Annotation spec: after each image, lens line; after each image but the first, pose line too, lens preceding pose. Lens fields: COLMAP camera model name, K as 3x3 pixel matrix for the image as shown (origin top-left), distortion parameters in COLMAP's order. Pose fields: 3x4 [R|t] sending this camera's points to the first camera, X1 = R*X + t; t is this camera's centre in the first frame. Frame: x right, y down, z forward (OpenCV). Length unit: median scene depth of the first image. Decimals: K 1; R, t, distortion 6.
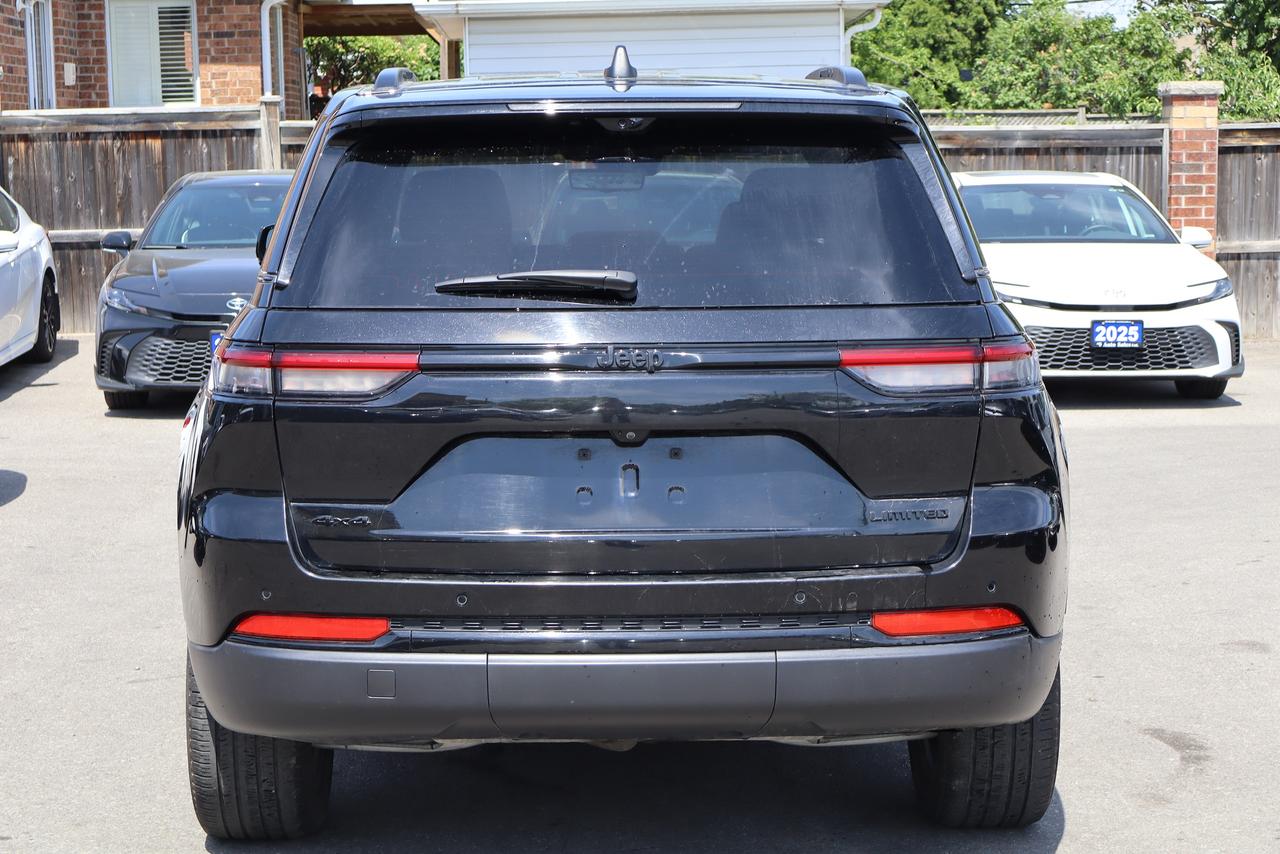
lens RADIAL K [[2513.8, 0, 649.3], [0, 2513.8, 428.1], [0, 0, 1]] dist [-0.014725, 0.000000]
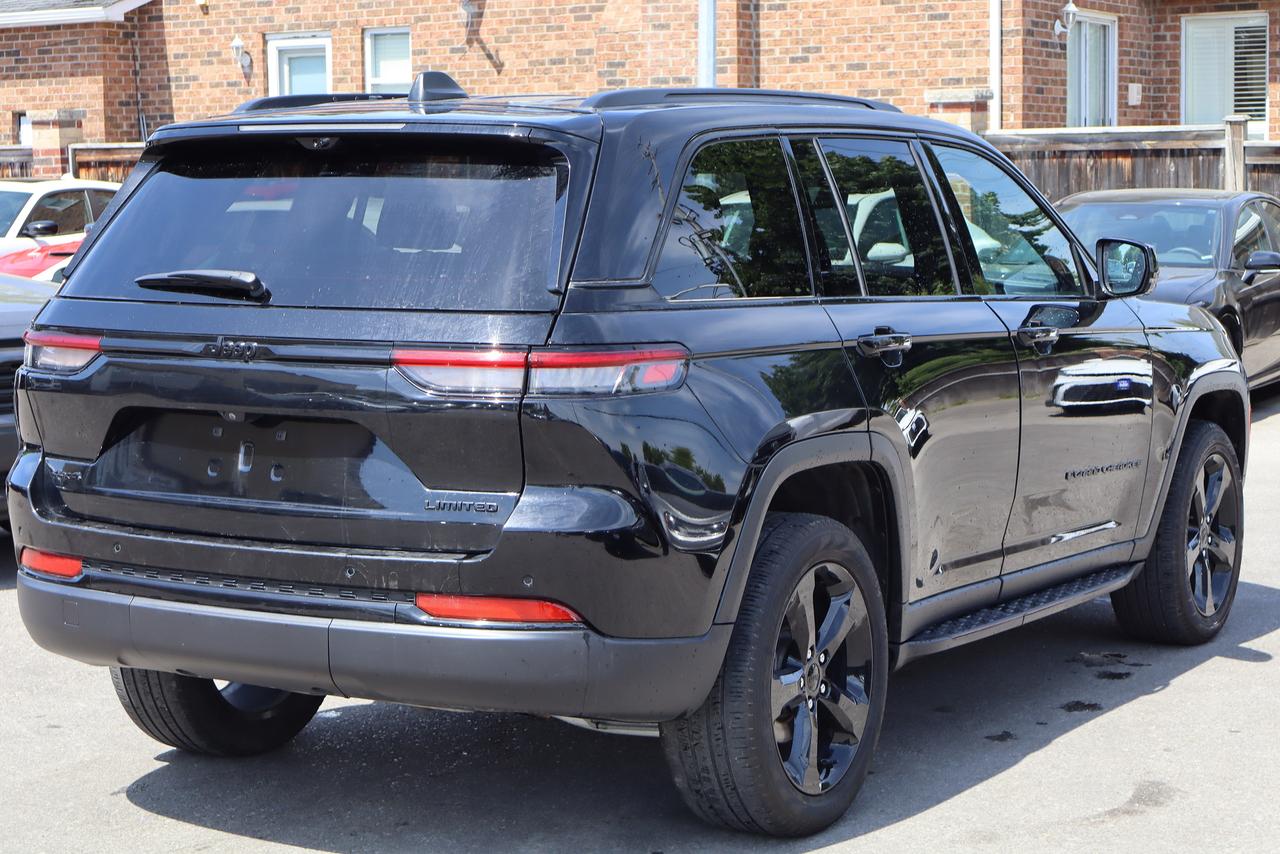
lens RADIAL K [[2513.8, 0, 650.1], [0, 2513.8, 422.8], [0, 0, 1]] dist [-0.014725, 0.000000]
pose [[0.855939, 0.059379, -0.513656, 0.169135], [-0.064261, 0.997899, 0.008275, -0.003570], [0.513068, 0.025925, 0.857956, 0.027472]]
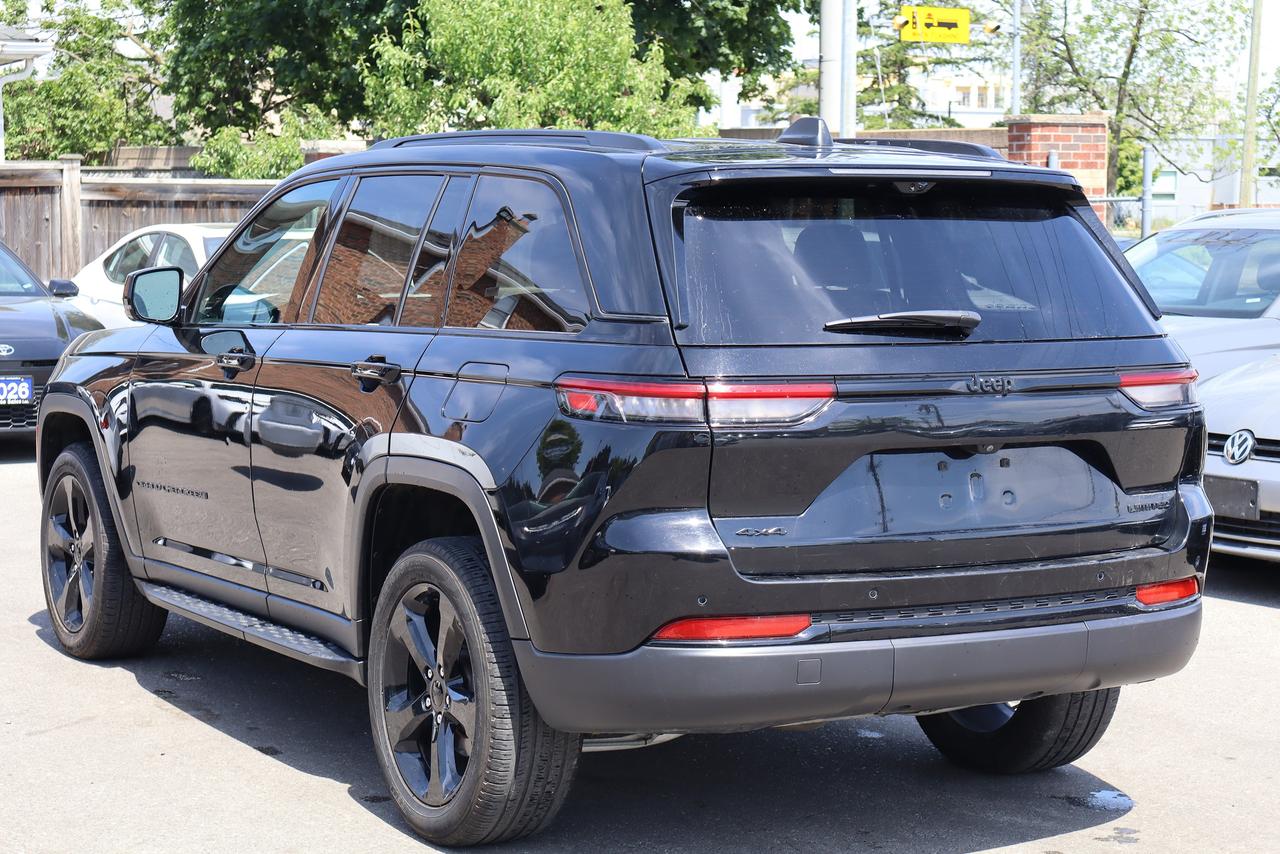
lens RADIAL K [[2513.8, 0, 646.3], [0, 2513.8, 430.6], [0, 0, 1]] dist [-0.014725, 0.000000]
pose [[0.885196, -0.026838, 0.464443, -0.161775], [0.035907, 0.999298, -0.010690, 0.000339], [-0.463830, 0.026139, 0.885538, 0.003564]]
